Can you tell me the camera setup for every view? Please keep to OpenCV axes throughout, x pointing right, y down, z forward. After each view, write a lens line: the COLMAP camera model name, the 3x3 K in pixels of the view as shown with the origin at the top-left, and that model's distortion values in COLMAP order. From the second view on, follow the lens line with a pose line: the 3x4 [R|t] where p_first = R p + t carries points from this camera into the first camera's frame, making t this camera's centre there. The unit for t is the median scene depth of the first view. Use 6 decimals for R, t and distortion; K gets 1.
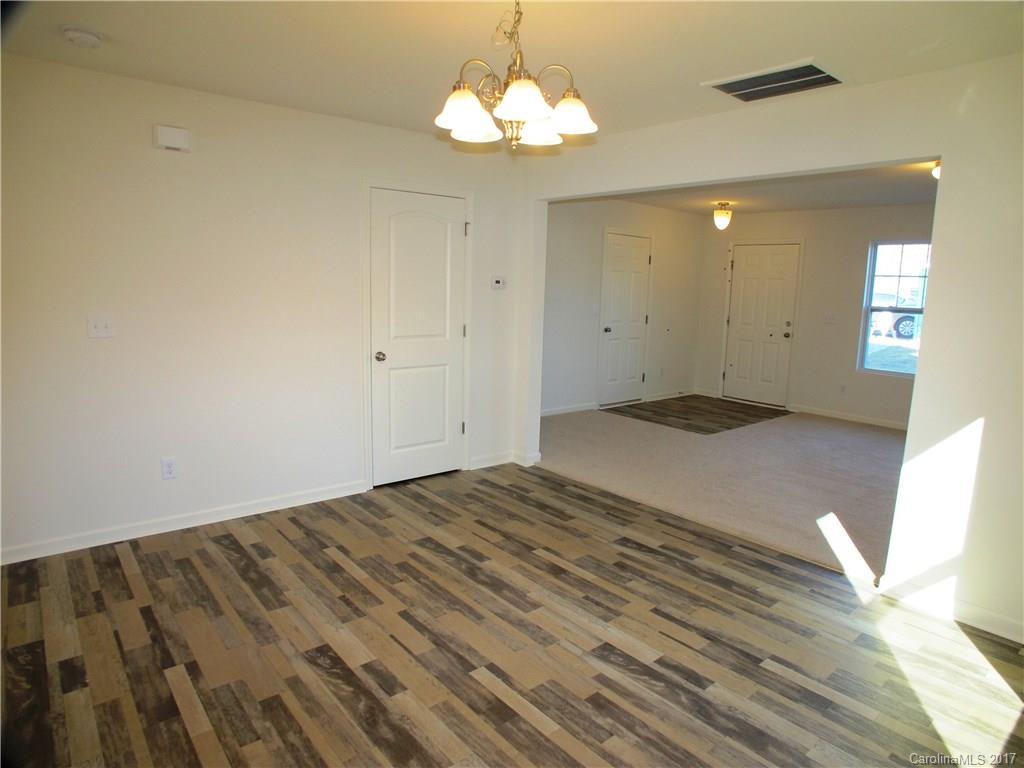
lens RADIAL K [[617.8, 0, 519.5], [0, 617.8, 400.8], [0, 0, 1]] dist [-0.101414, 0.050346]
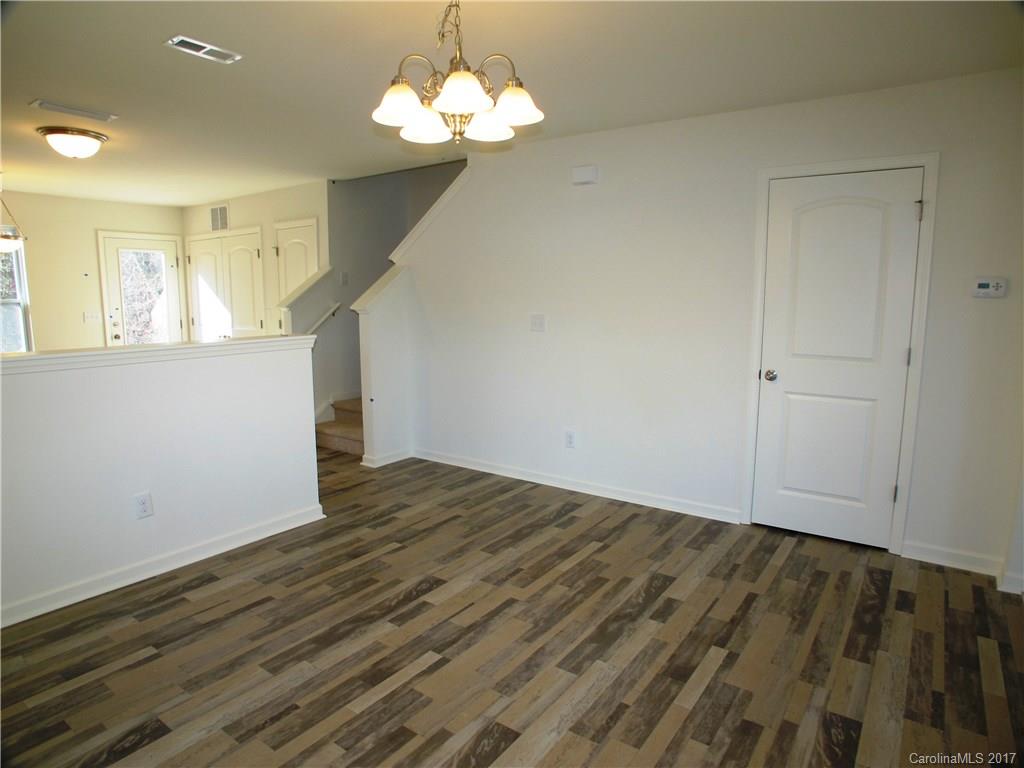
lens RADIAL K [[617.8, 0, 507.7], [0, 617.8, 377.9], [0, 0, 1]] dist [-0.101414, 0.050346]
pose [[0.241705, 0.106193, -0.964521, 0.584109], [-0.170001, 0.983254, 0.065654, -0.072037], [0.955342, 0.148100, 0.255711, 0.498315]]
